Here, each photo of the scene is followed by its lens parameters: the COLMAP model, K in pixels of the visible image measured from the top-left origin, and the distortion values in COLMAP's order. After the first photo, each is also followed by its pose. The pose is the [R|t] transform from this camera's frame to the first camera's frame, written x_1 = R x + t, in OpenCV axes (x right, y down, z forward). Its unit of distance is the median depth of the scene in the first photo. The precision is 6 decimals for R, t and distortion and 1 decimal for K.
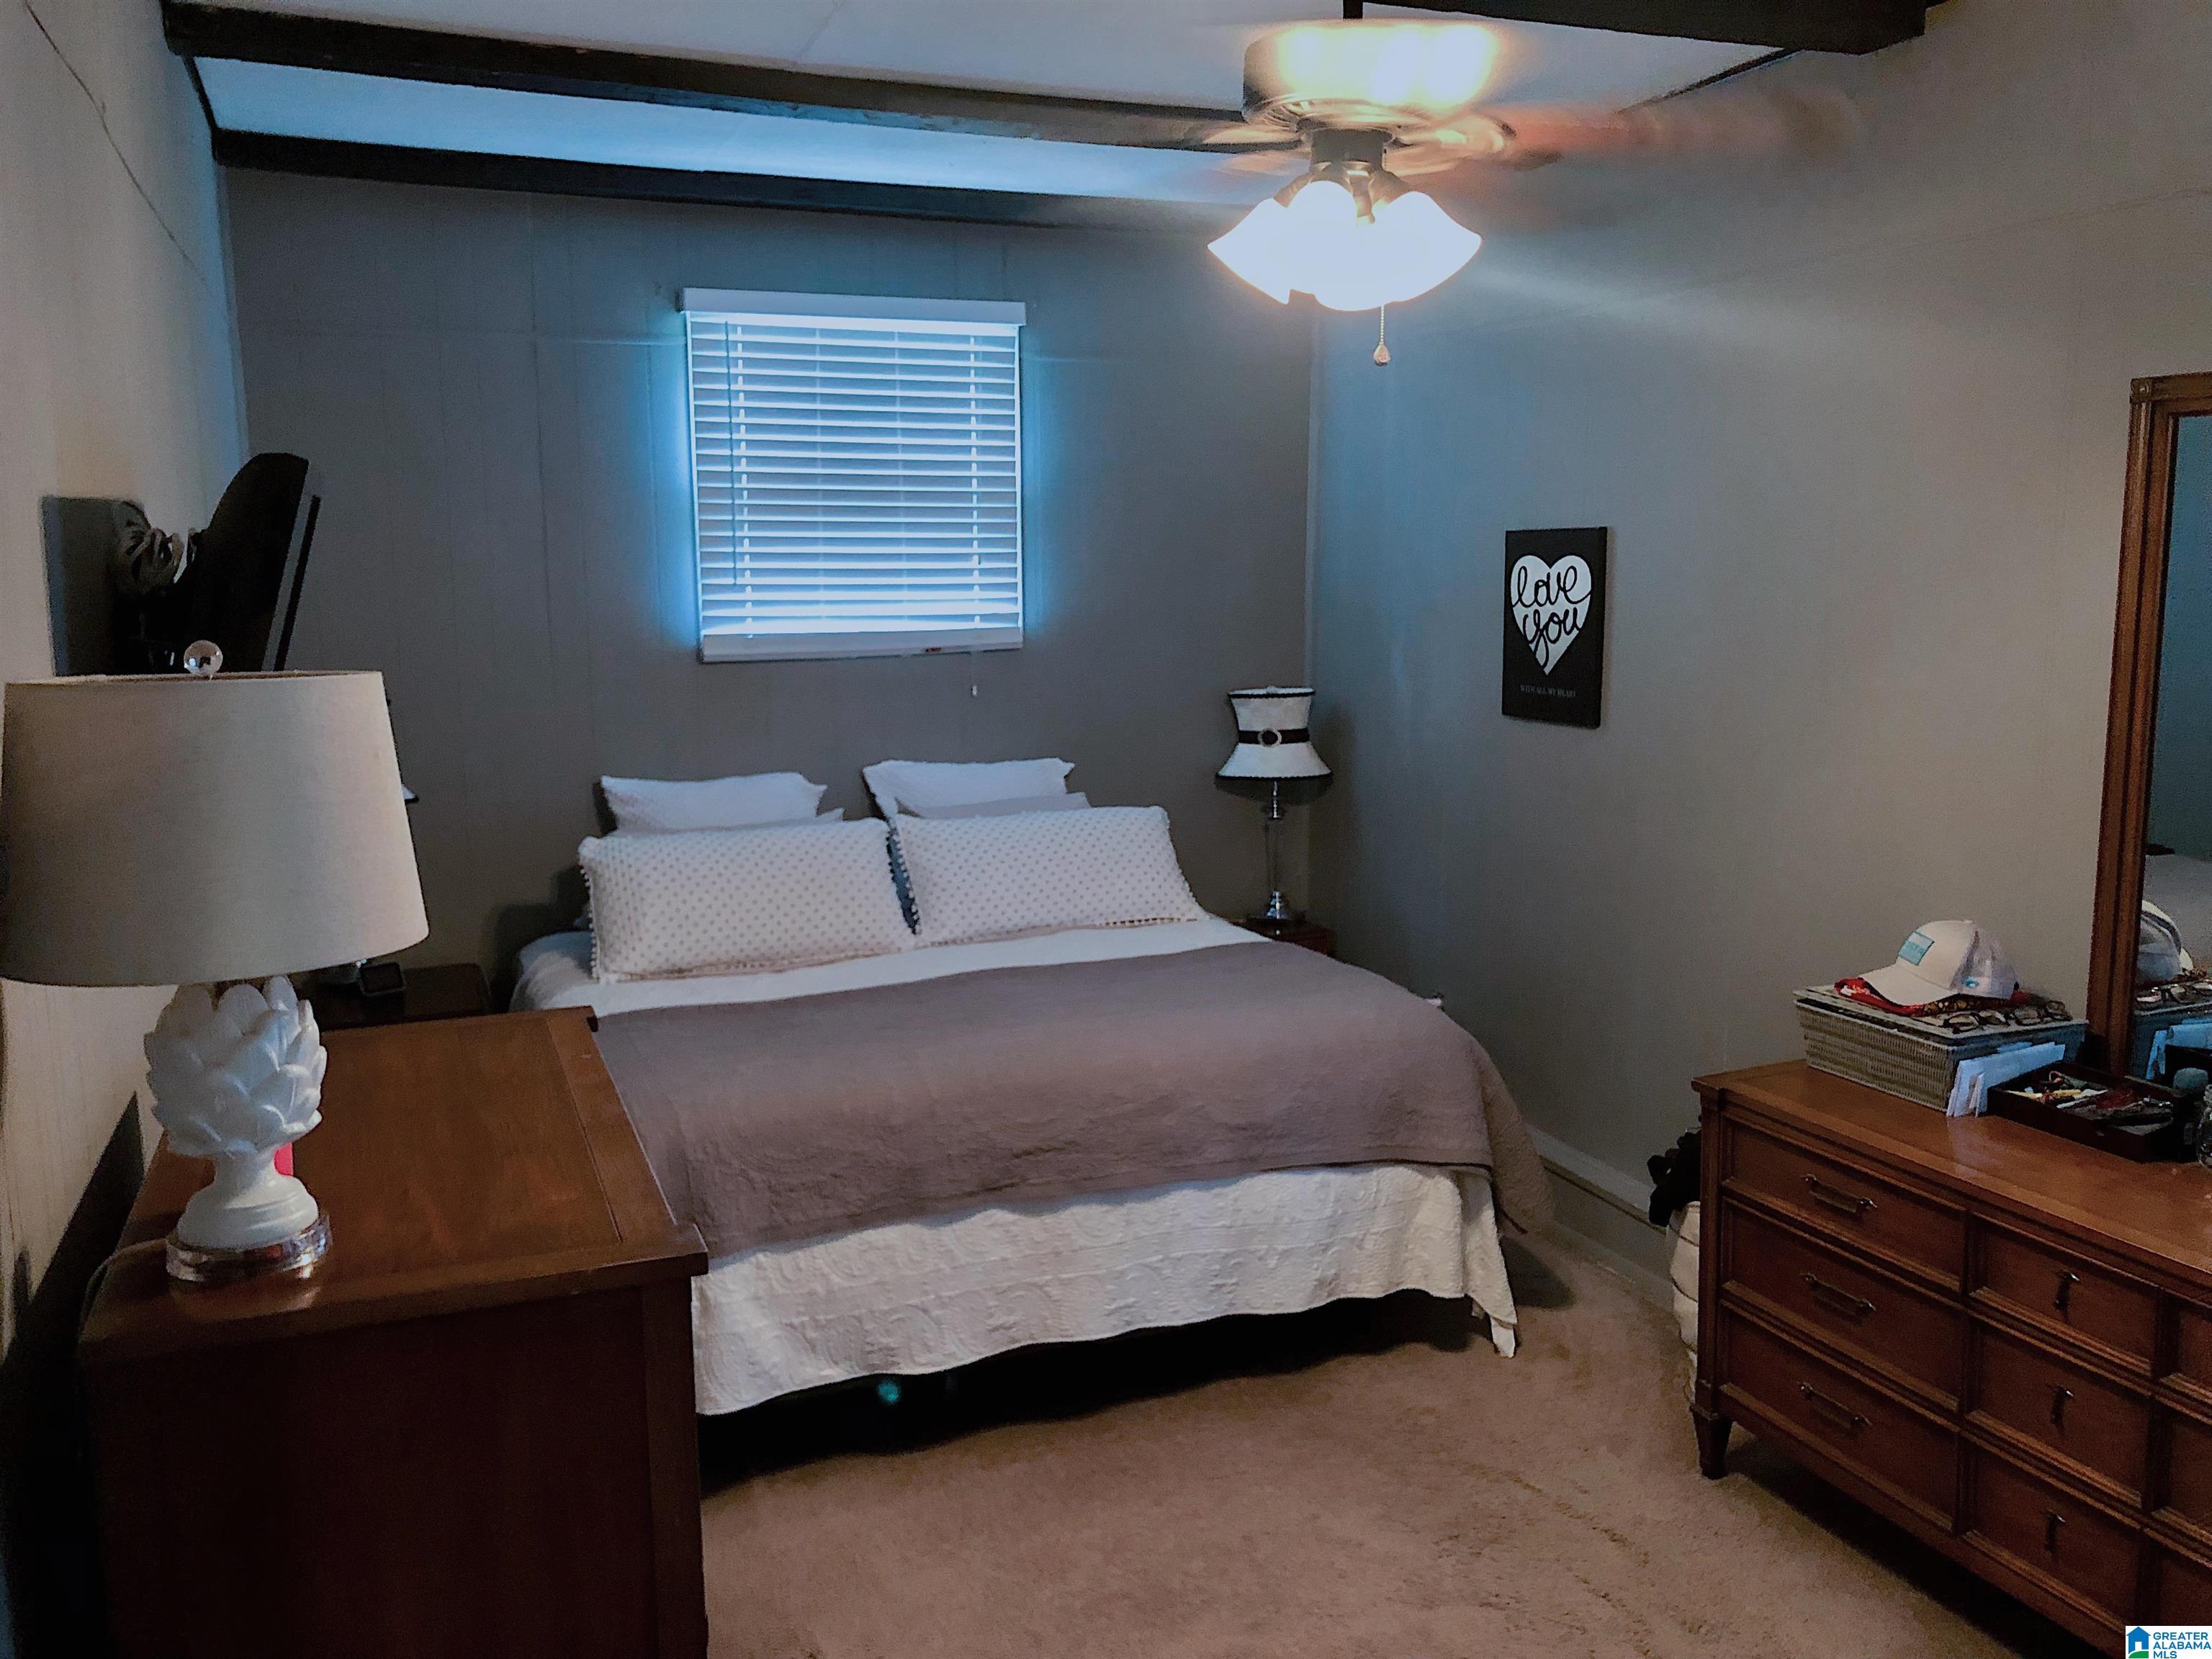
lens RADIAL K [[1827.9, 0, 1107.9], [0, 1827.9, 828.9], [0, 0, 1]] dist [-0.084698, -0.000742]
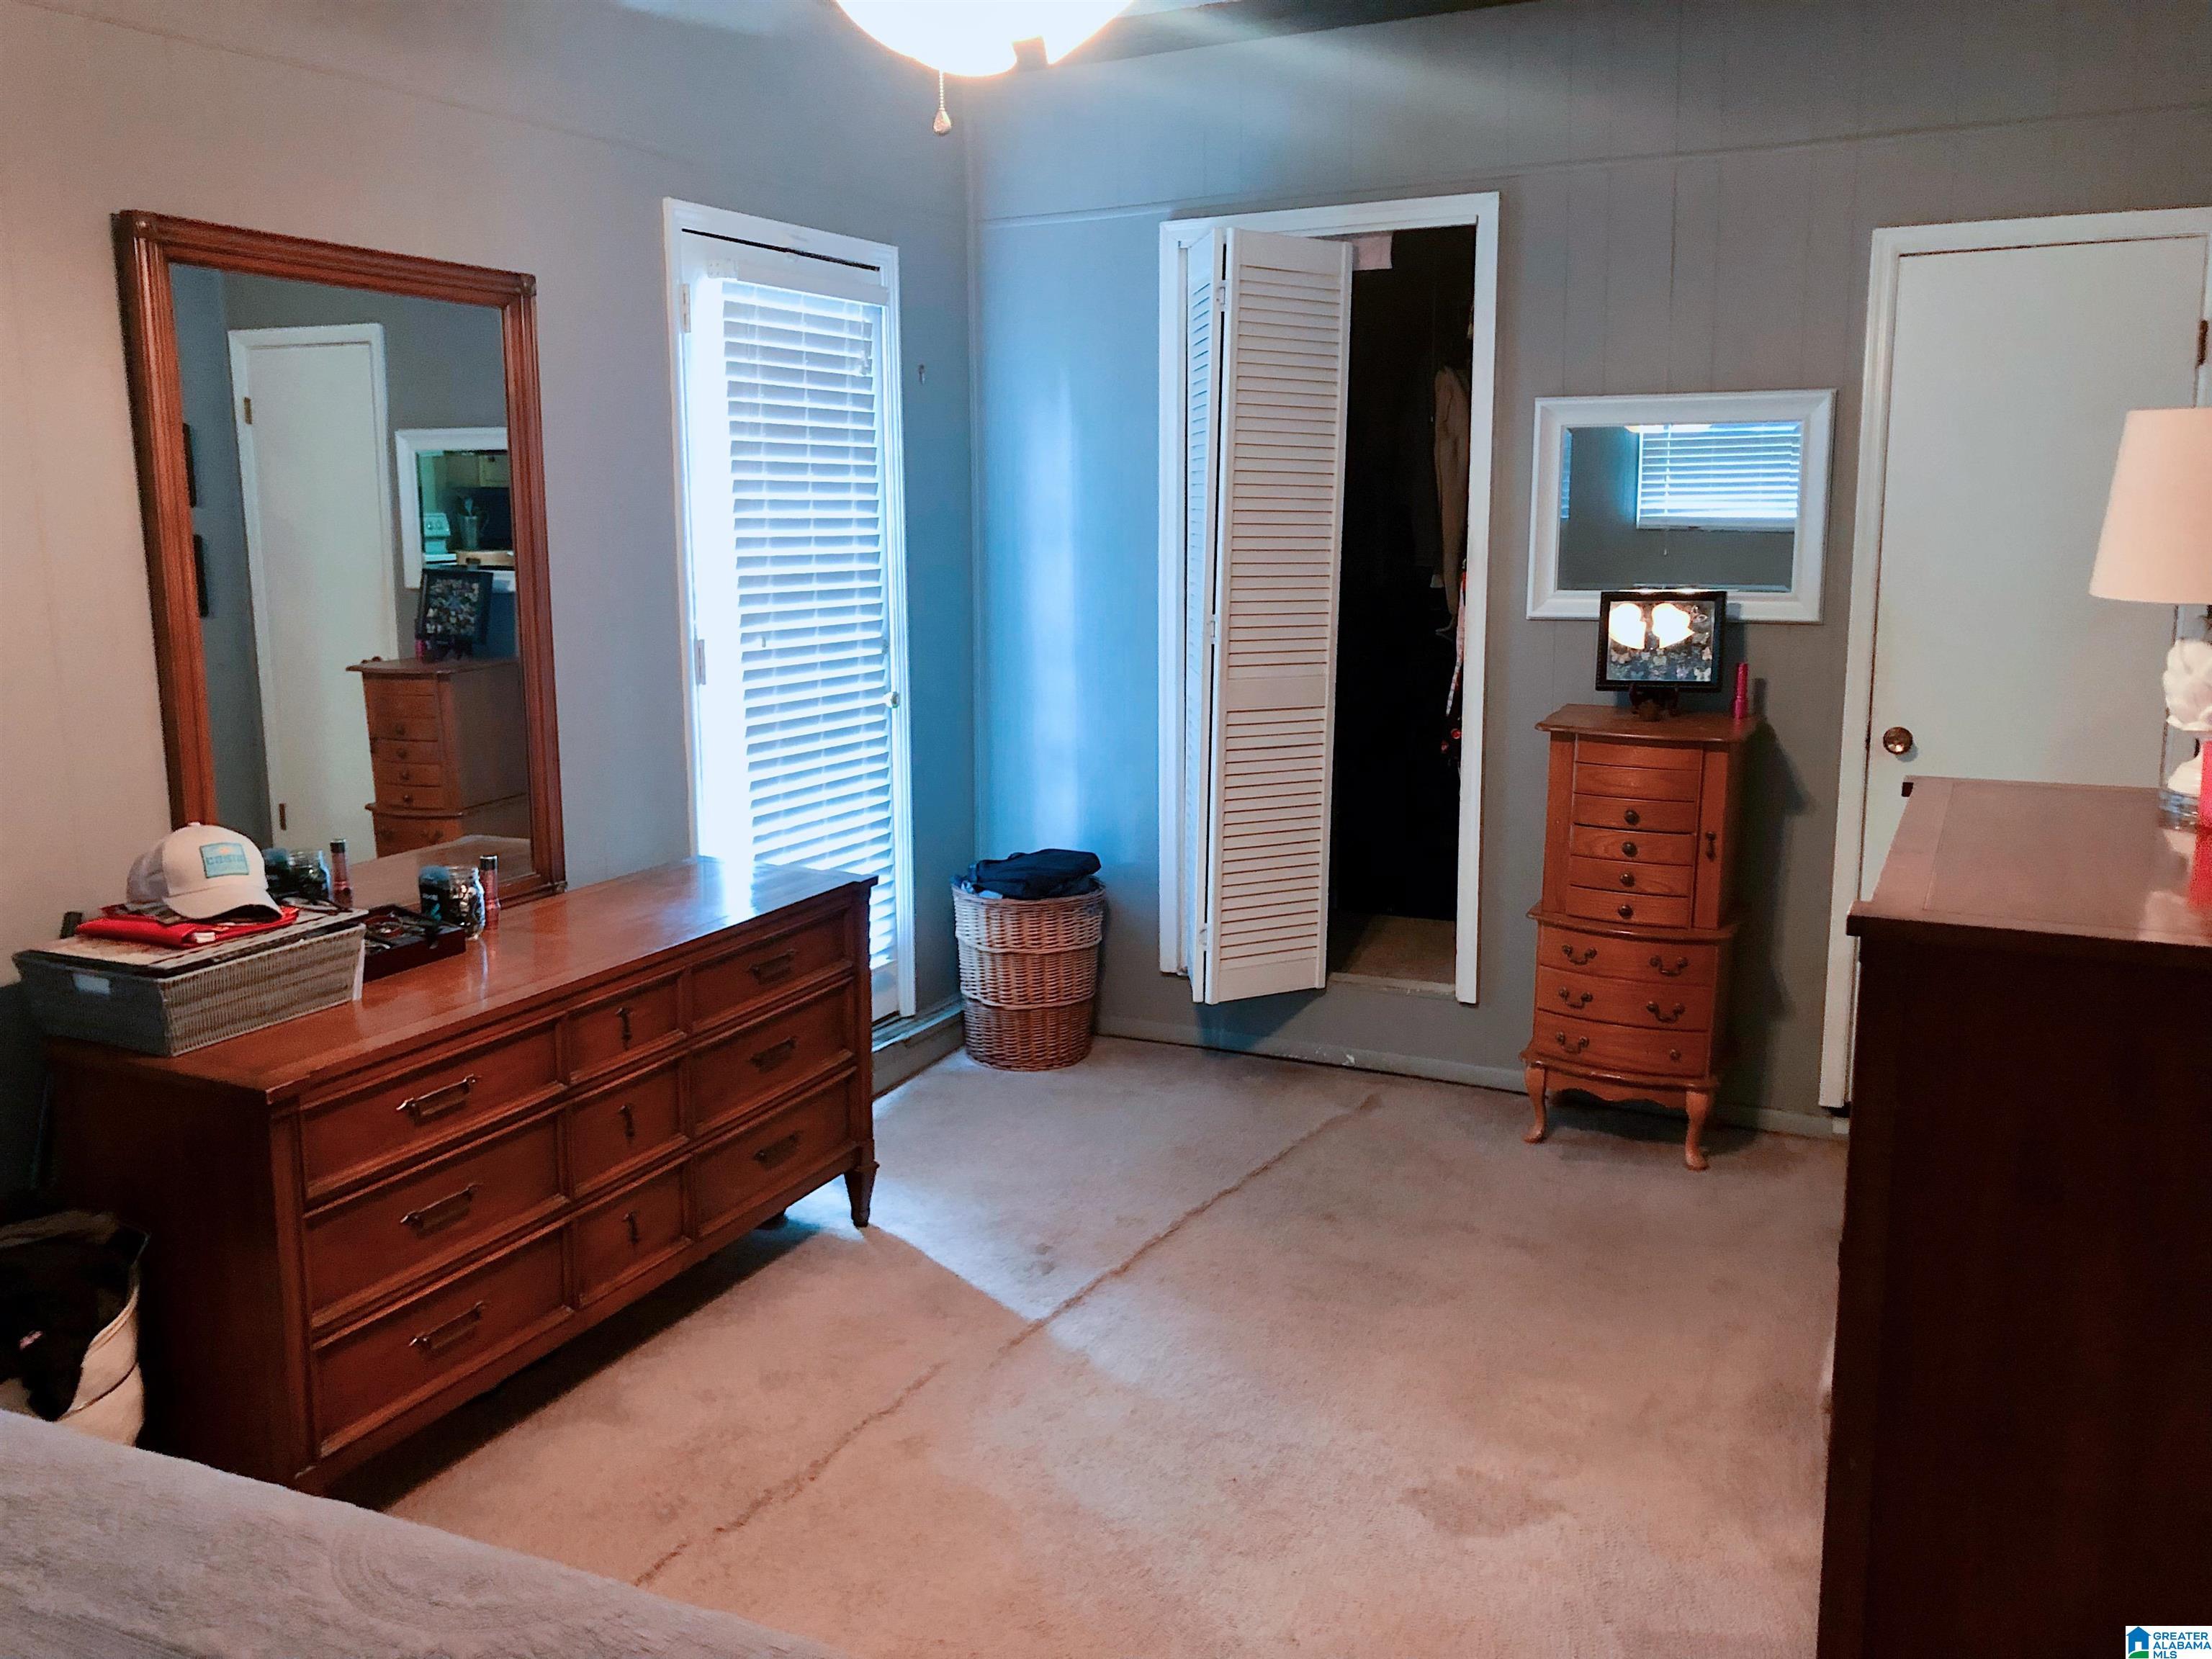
lens RADIAL K [[1827.9, 0, 1105.6], [0, 1827.9, 829.3], [0, 0, 1]] dist [-0.084698, -0.000742]
pose [[-0.687914, -0.122079, 0.715452, -0.468225], [0.110131, 0.956781, 0.269150, -0.136794], [-0.717388, 0.263946, -0.644738, 1.316601]]
